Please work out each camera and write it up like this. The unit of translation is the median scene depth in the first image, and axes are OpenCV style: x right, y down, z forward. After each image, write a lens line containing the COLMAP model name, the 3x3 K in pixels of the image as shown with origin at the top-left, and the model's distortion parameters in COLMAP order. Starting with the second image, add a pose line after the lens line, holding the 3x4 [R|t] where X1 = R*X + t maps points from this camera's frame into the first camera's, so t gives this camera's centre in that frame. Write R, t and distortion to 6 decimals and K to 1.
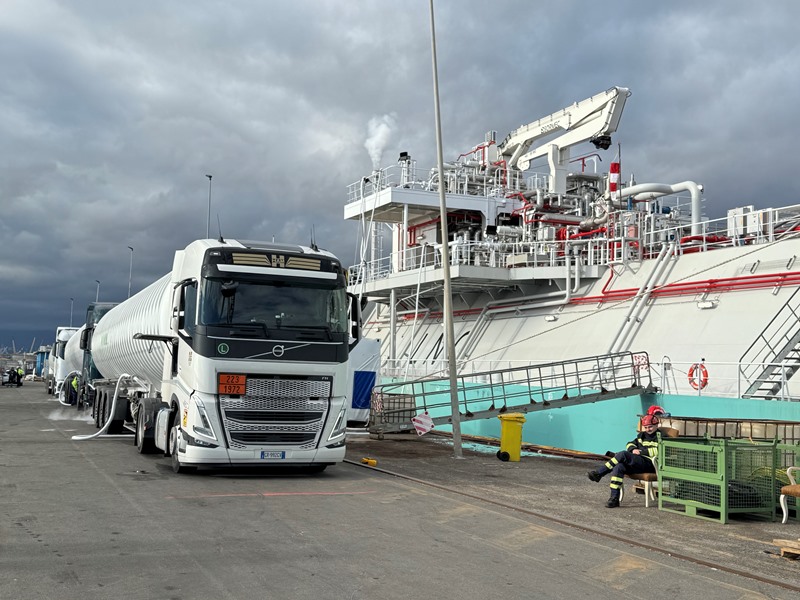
lens RADIAL K [[993.4, 0, 400.0], [0, 993.4, 300.0], [0, 0, 1]] dist [0.085046, 0.003266]
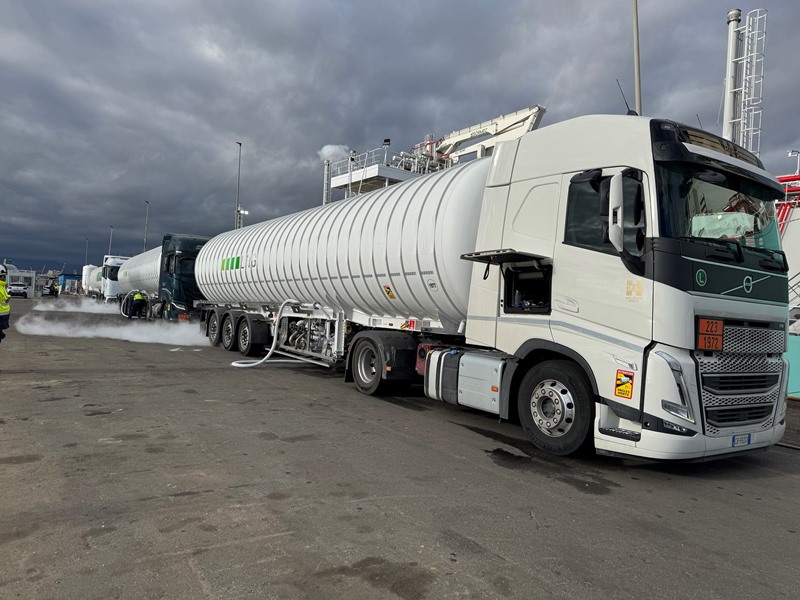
lens RADIAL K [[565.7, 0, 401.8], [0, 565.7, 310.2], [0, 0, 1]] dist [0.098179, -0.145226]
pose [[0.974818, 0.028766, 0.221141, -0.139087], [-0.049162, 0.994970, 0.087285, 0.014696], [-0.217517, -0.095959, 0.971328, 0.216843]]
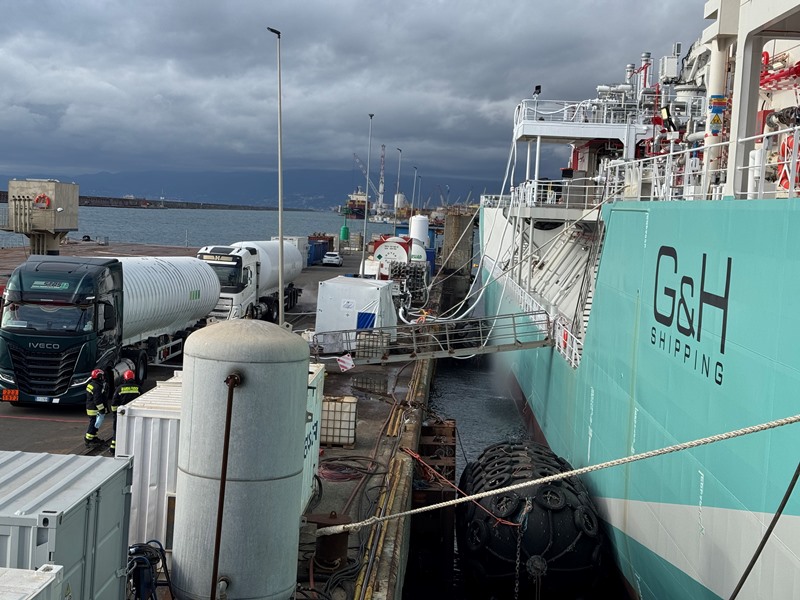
lens RADIAL K [[1145.7, 0, 400.0], [0, 1145.7, 300.0], [0, 0, 1]] dist [0.131091, 0.024103]
pose [[0.915722, 0.052895, -0.398316, 0.352326], [0.000104, 0.991266, 0.131875, -0.081743], [0.401813, -0.120802, 0.907719, -0.173673]]
